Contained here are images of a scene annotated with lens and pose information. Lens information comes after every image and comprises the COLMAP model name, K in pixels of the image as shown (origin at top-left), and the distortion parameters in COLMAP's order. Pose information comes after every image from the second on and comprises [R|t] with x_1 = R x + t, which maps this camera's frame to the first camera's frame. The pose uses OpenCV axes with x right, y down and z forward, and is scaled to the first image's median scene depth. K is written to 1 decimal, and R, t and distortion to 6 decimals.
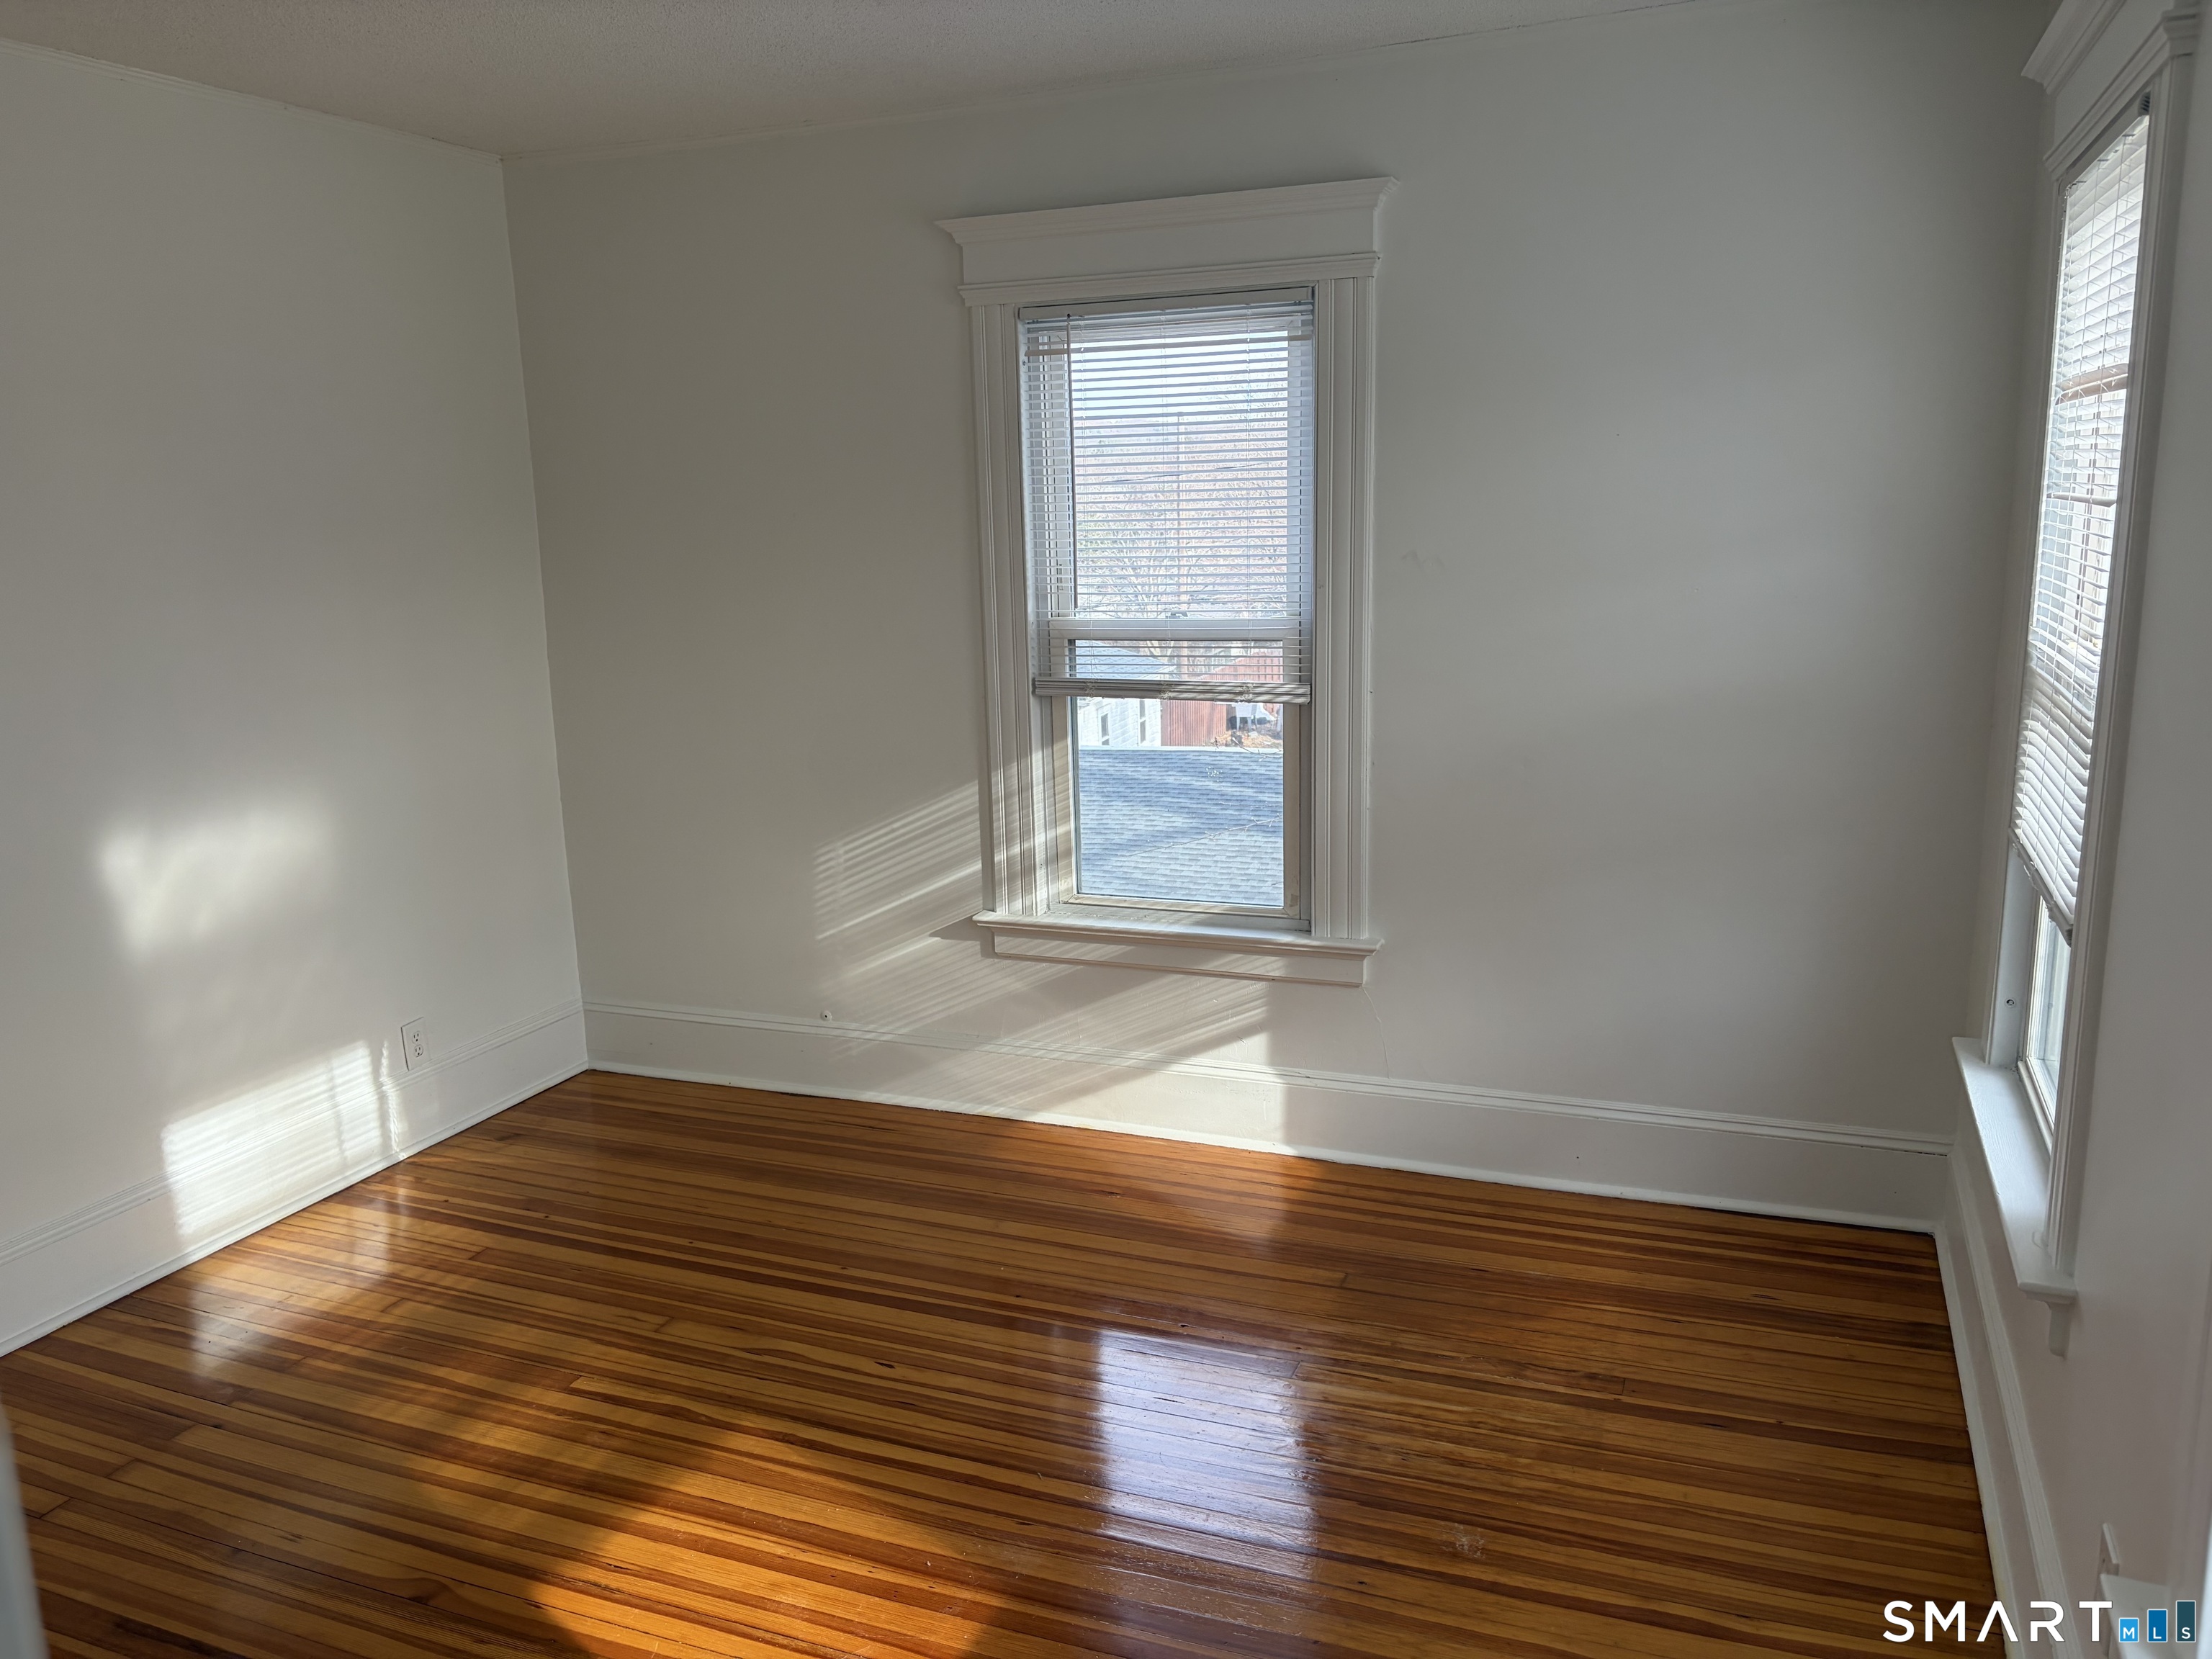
lens RADIAL K [[1678.1, 0, 1099.0], [0, 1678.1, 833.0], [0, 0, 1]] dist [0.086451, -0.083625]
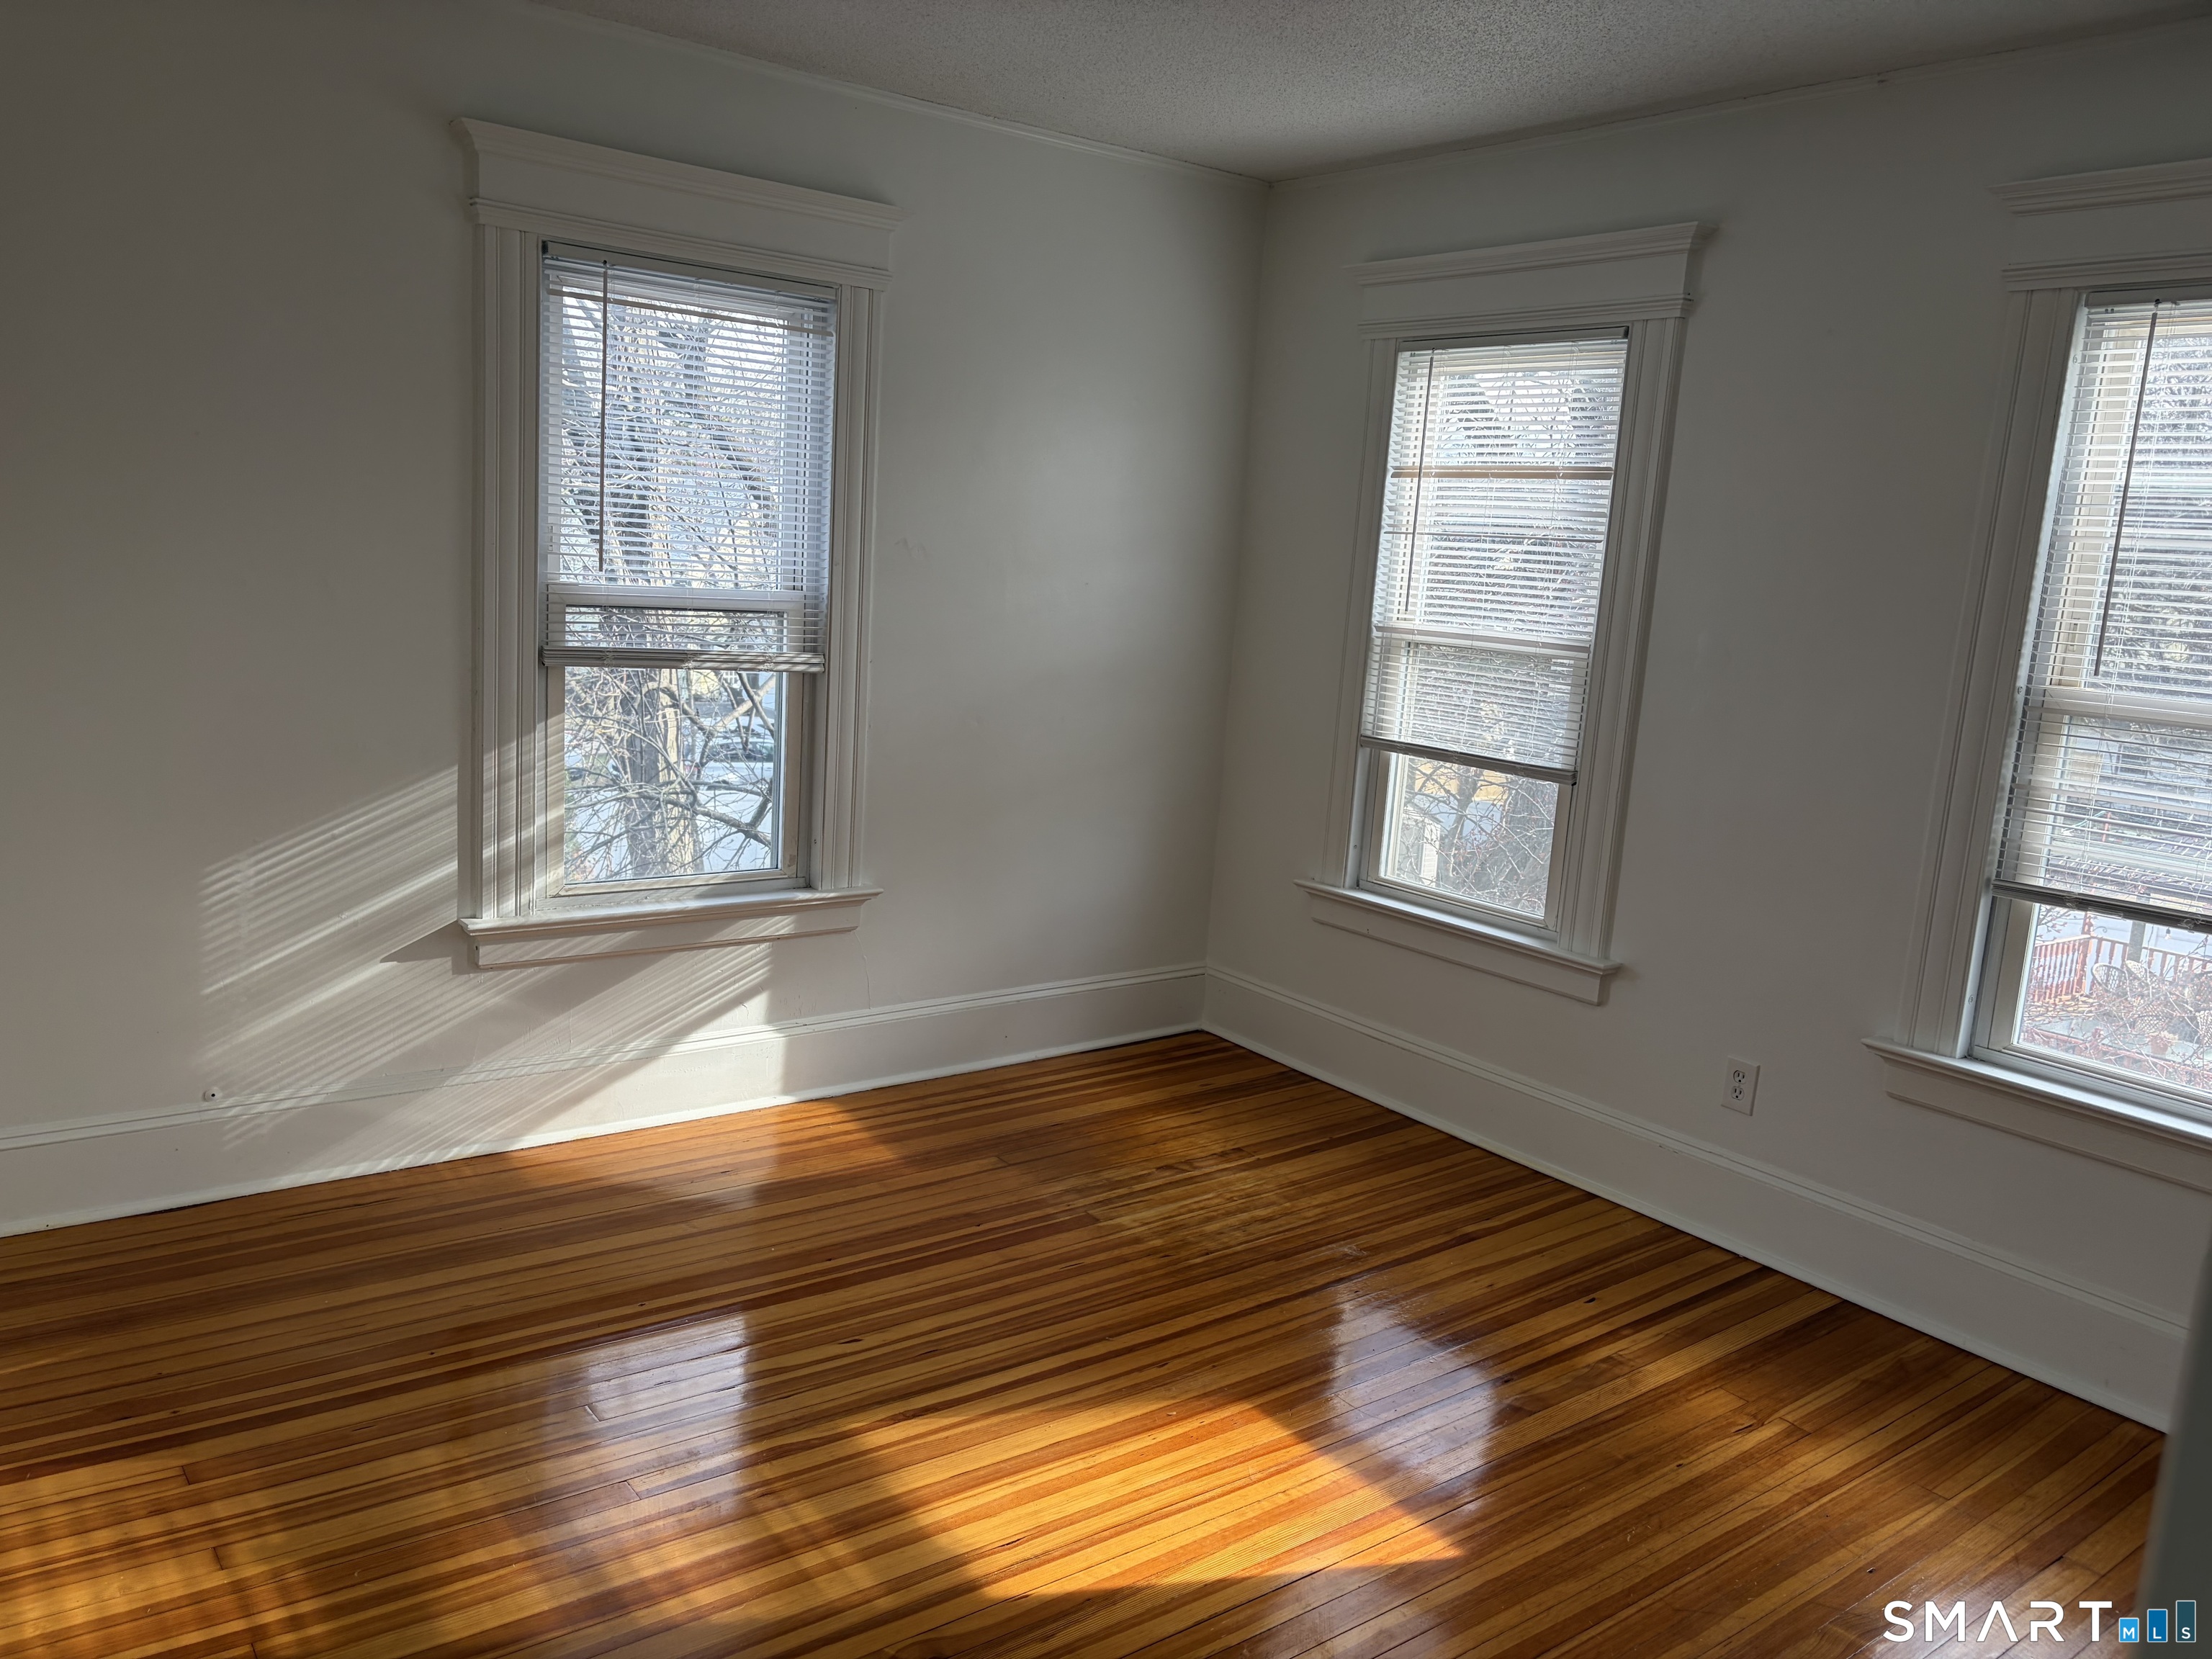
lens RADIAL K [[1678.1, 0, 1099.0], [0, 1678.1, 833.0], [0, 0, 1]] dist [0.086451, -0.083625]
pose [[0.500822, -0.084857, 0.861381, -0.680963], [0.096742, 0.994435, 0.041717, -0.001999], [-0.860127, 0.062439, 0.506244, 0.290580]]
